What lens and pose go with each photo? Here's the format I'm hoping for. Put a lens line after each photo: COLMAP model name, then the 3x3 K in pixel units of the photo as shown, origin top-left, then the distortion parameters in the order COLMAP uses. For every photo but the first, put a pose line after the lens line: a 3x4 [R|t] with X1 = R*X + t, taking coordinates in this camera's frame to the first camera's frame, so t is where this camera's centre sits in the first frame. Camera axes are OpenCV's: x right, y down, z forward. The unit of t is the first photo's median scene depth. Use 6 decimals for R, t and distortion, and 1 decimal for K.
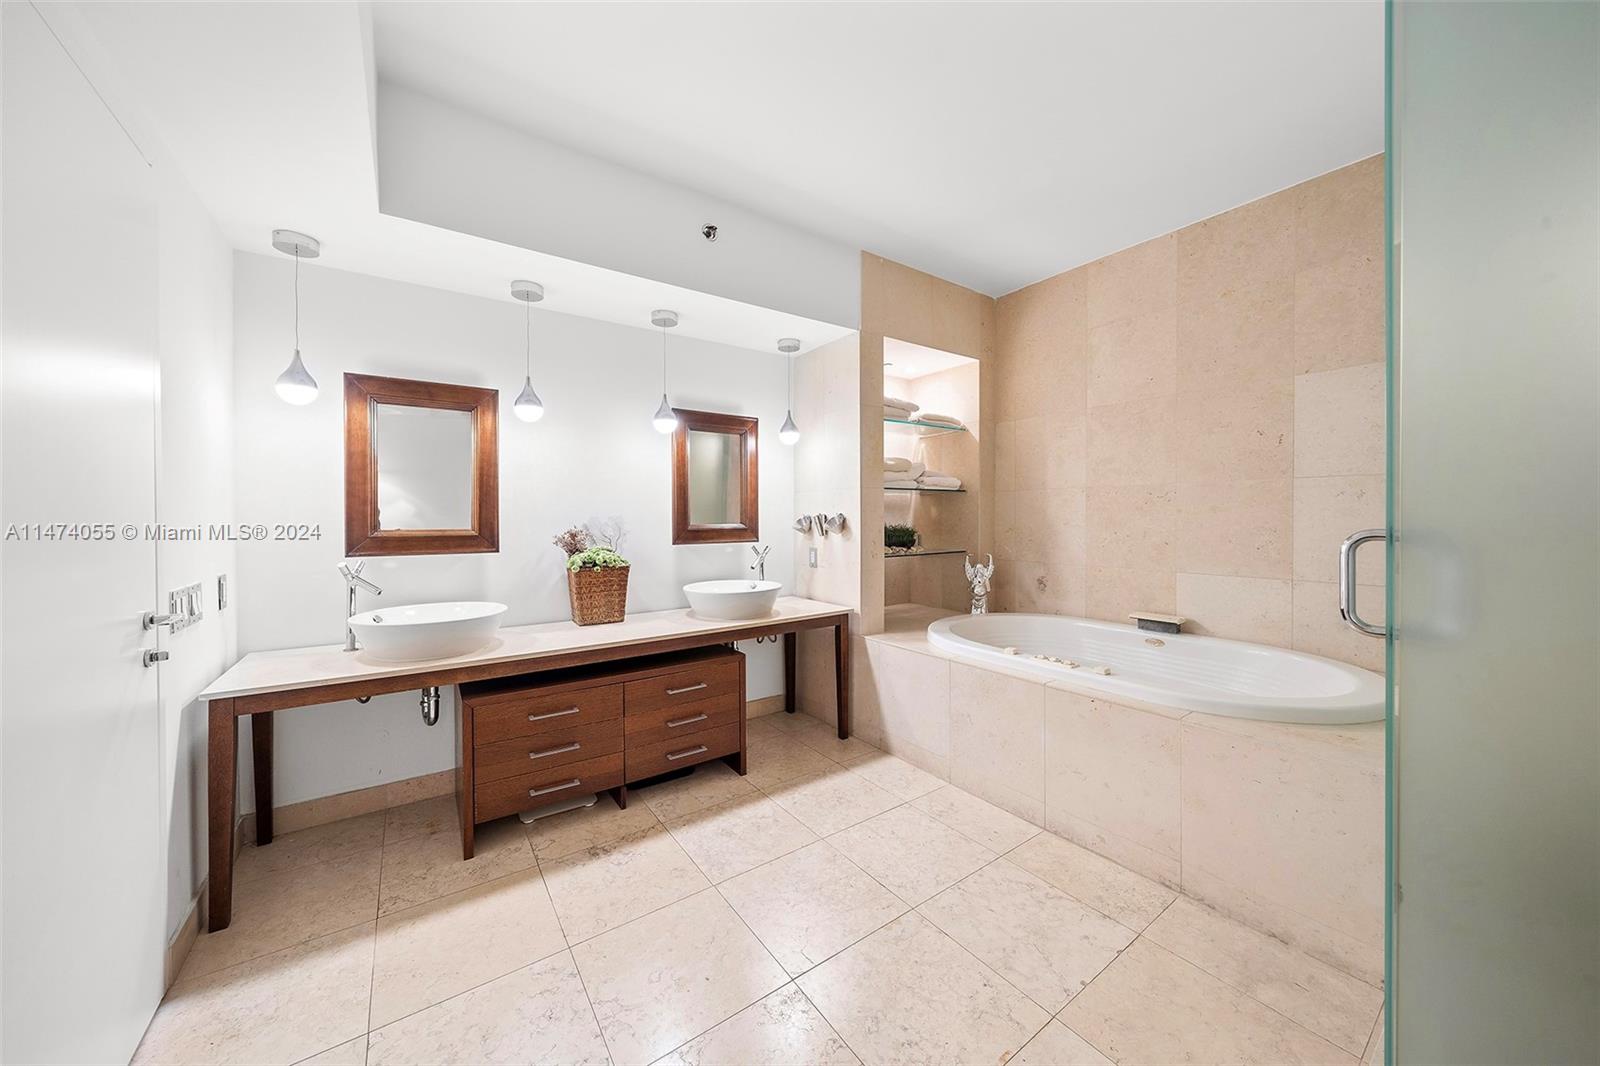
lens RADIAL K [[550.9, 0, 795.1], [0, 550.9, 520.5], [0, 0, 1]] dist [0.000653, -0.000865]
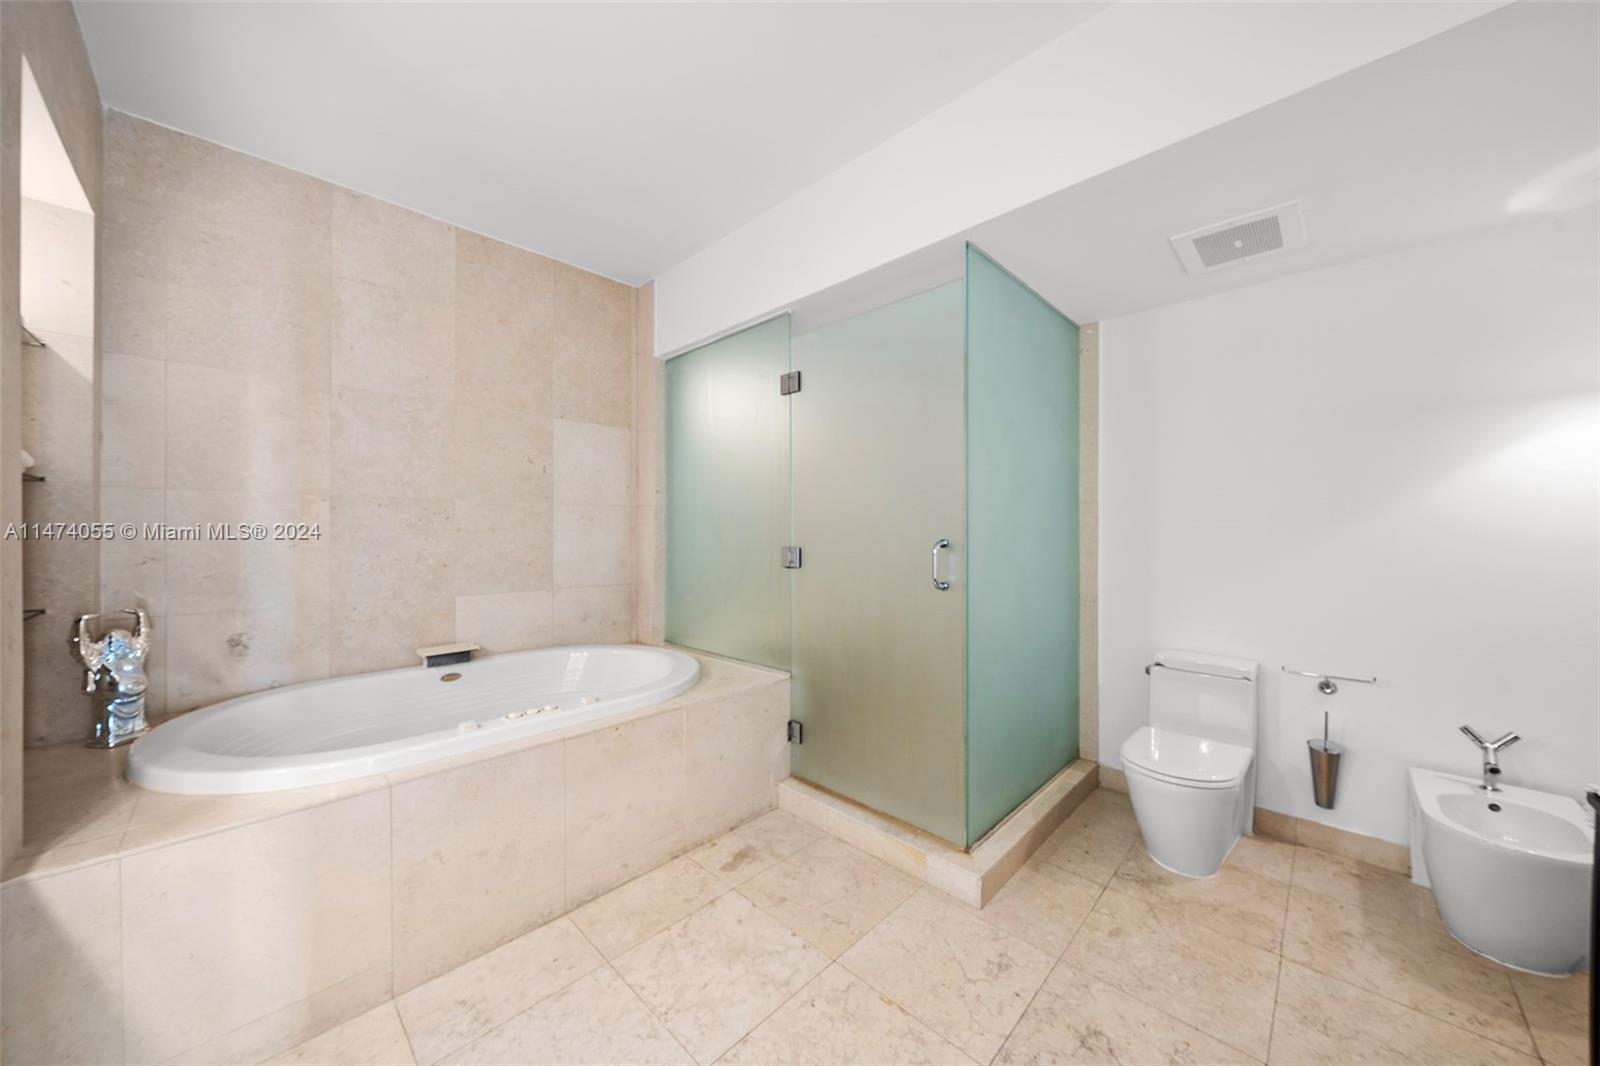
lens RADIAL K [[550.9, 0, 795.7], [0, 550.9, 537.2], [0, 0, 1]] dist [0.000653, -0.000865]
pose [[-0.171171, -0.002051, 0.985239, -0.355383], [0.007222, 0.999968, 0.003336, -0.004174], [-0.985215, 0.007686, -0.171151, 0.674012]]
